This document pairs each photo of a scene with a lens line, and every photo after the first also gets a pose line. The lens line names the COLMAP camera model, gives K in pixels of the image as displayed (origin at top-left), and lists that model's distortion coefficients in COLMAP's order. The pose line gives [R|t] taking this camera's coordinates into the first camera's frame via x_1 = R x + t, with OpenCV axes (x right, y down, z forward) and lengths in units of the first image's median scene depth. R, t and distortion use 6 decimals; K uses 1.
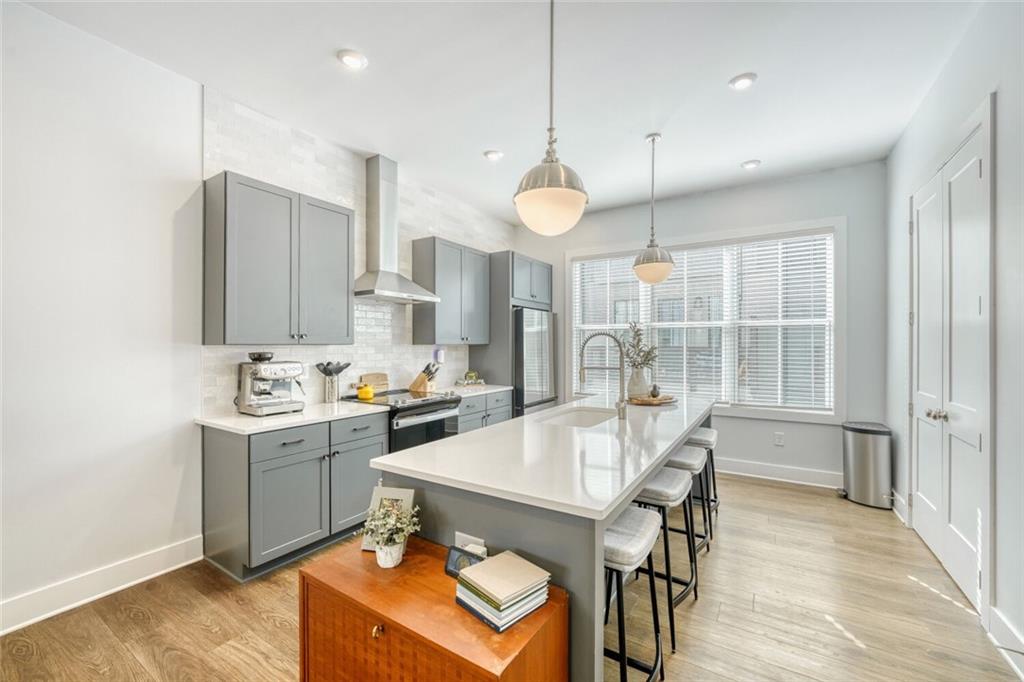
lens RADIAL K [[413.3, 0, 515.6], [0, 413.3, 336.5], [0, 0, 1]] dist [-0.000969, 0.000557]
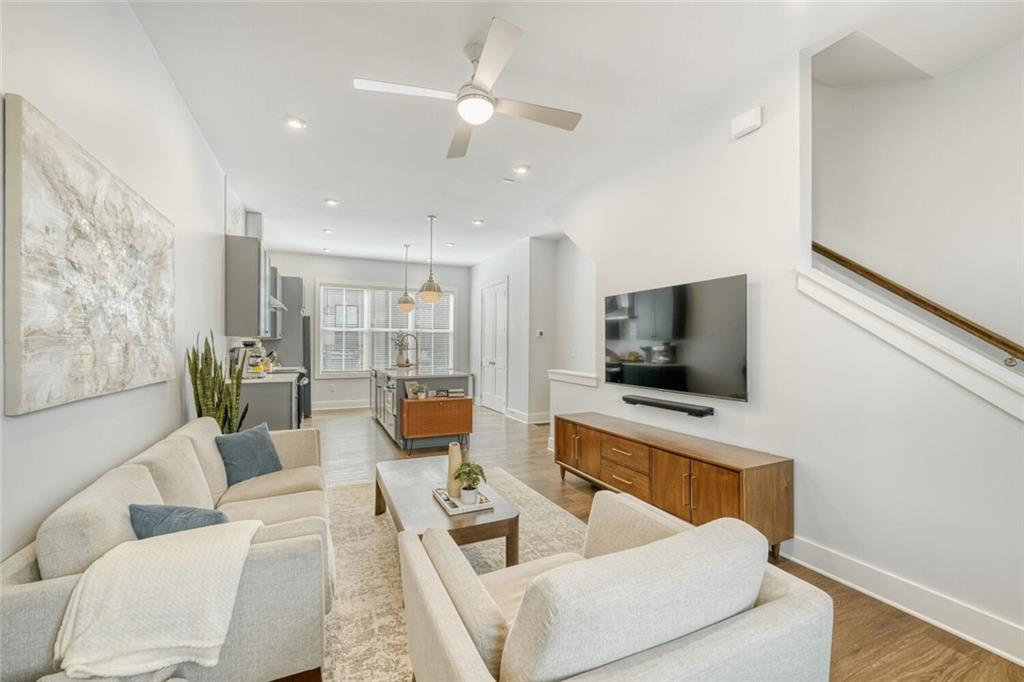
lens RADIAL K [[413.4, 0, 514.0], [0, 413.4, 343.4], [0, 0, 1]] dist [-0.000587, 0.000262]
pose [[0.540155, 0.006106, 0.841543, -1.203709], [-0.020964, 0.999761, 0.006202, 0.012535], [-0.841304, -0.020992, 0.540154, -0.673332]]
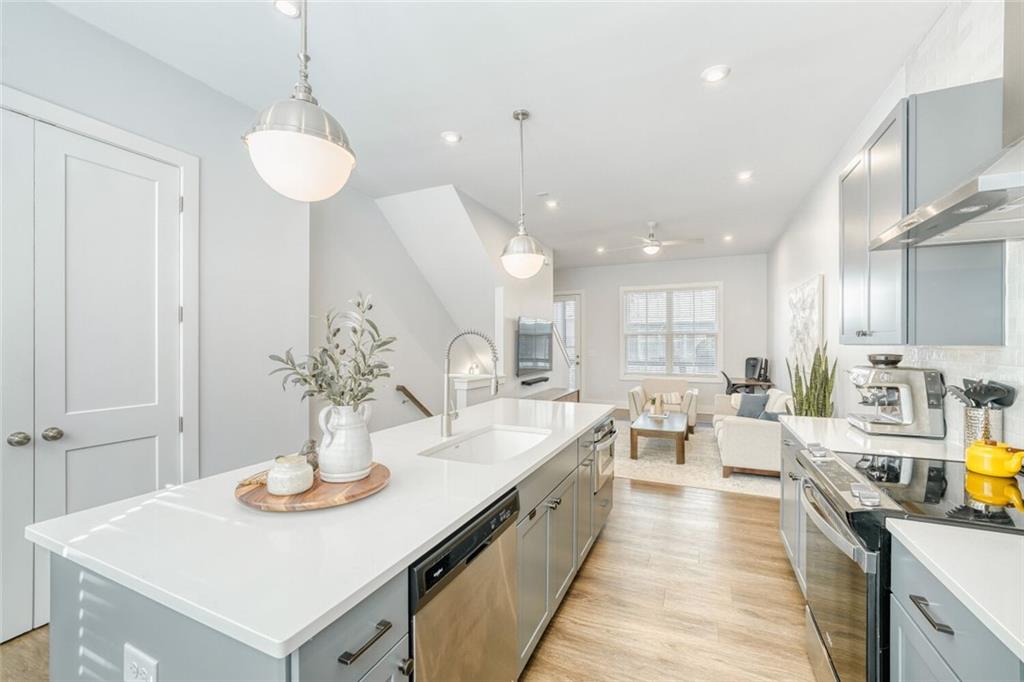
lens RADIAL K [[413.4, 0, 514.0], [0, 413.4, 343.4], [0, 0, 1]] dist [-0.000587, 0.000262]
pose [[-0.991007, -0.000112, -0.133810, 0.185271], [0.002571, 0.999799, -0.019881, 0.025801], [0.133786, -0.020046, -0.990808, 1.420627]]
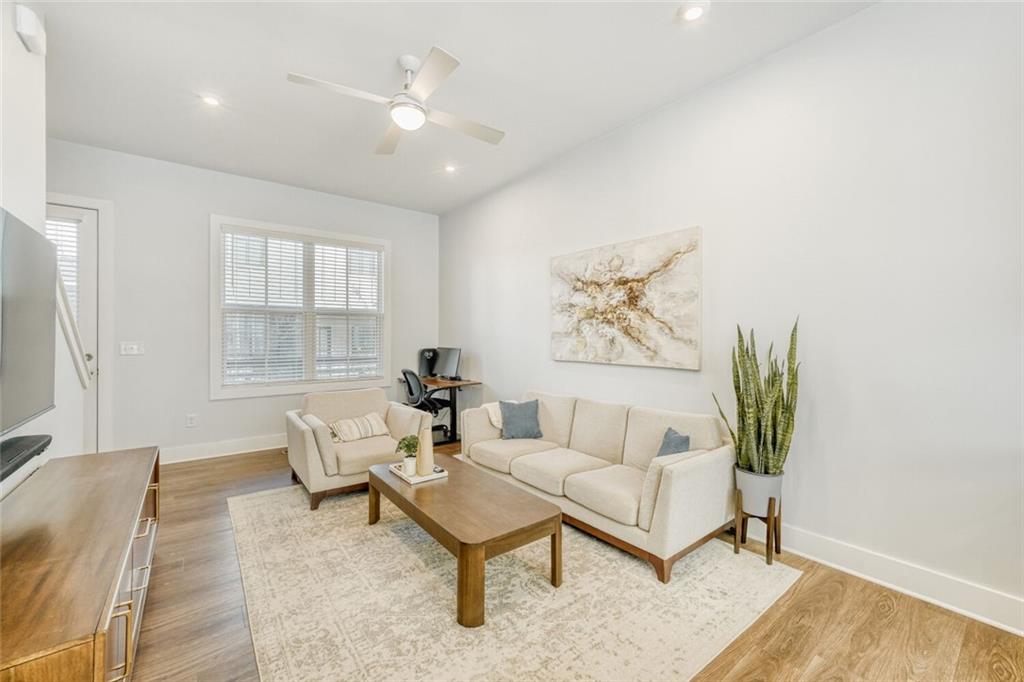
lens RADIAL K [[413.3, 0, 515.6], [0, 413.3, 336.5], [0, 0, 1]] dist [-0.000969, 0.000557]
pose [[-0.344758, -0.000069, -0.938691, 0.062692], [0.016956, 0.999836, -0.006301, 0.029254], [0.938538, -0.018089, -0.344701, 0.256793]]
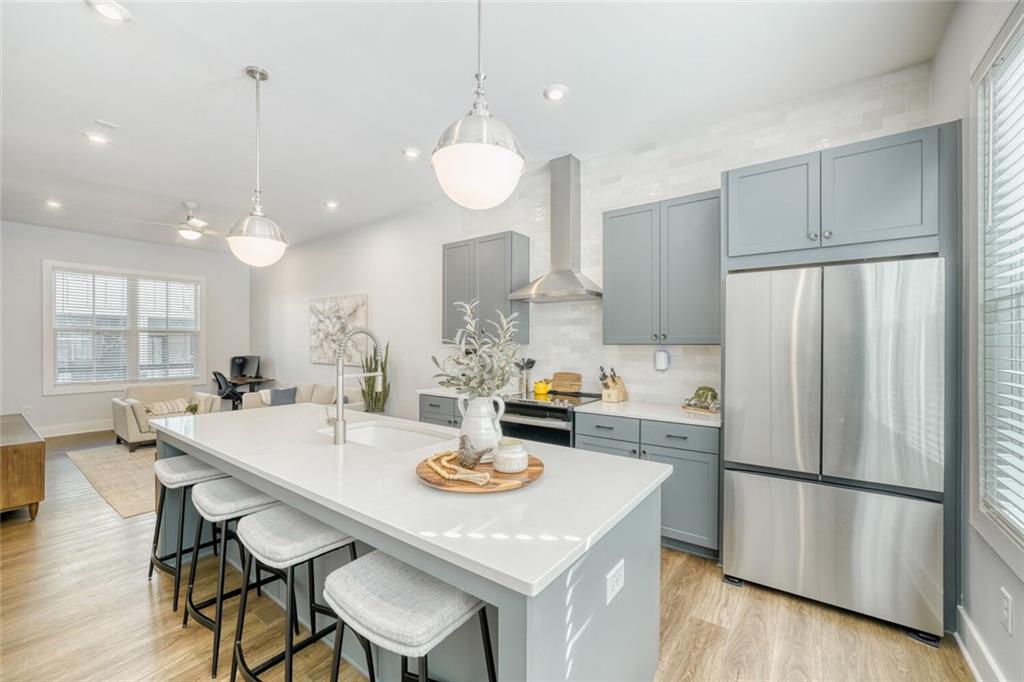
lens RADIAL K [[406.4, 0, 510.0], [0, 406.4, 345.0], [0, 0, 1]] dist [-0.003637, 0.000149]
pose [[-0.083798, 0.004794, -0.996471, 0.752111], [0.017992, 0.999833, 0.003297, 0.017389], [0.996320, -0.017652, -0.083870, 1.063506]]
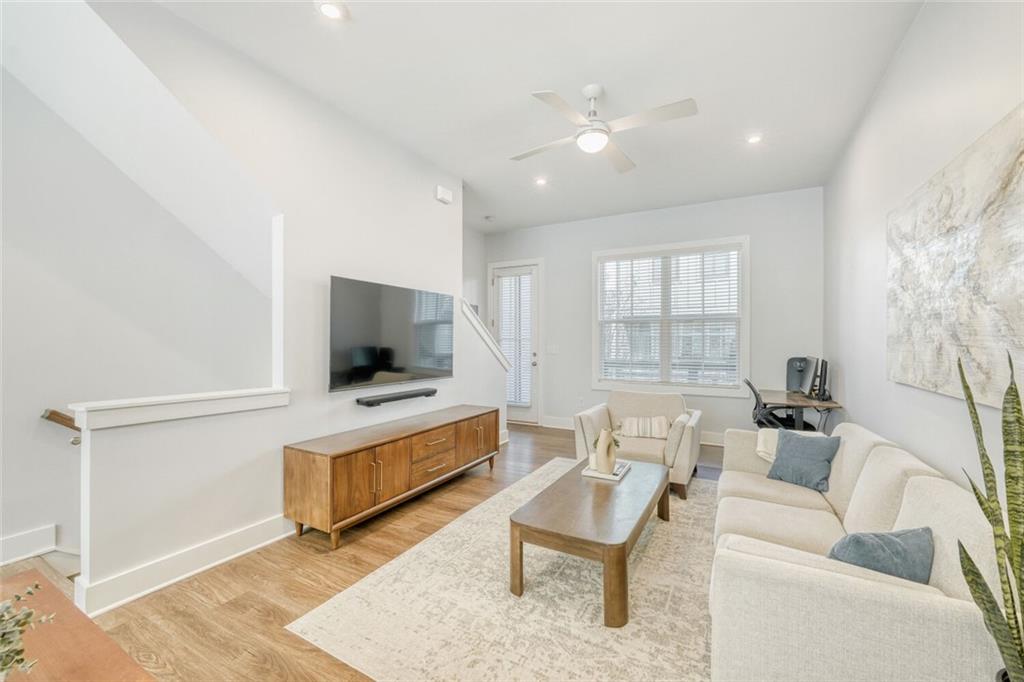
lens RADIAL K [[413.4, 0, 514.0], [0, 413.4, 343.4], [0, 0, 1]] dist [-0.000587, 0.000262]
pose [[-0.998049, -0.002175, -0.062401, -0.394628], [-0.001194, 0.999875, -0.015760, 0.038345], [0.062428, -0.015655, -0.997927, 0.646525]]
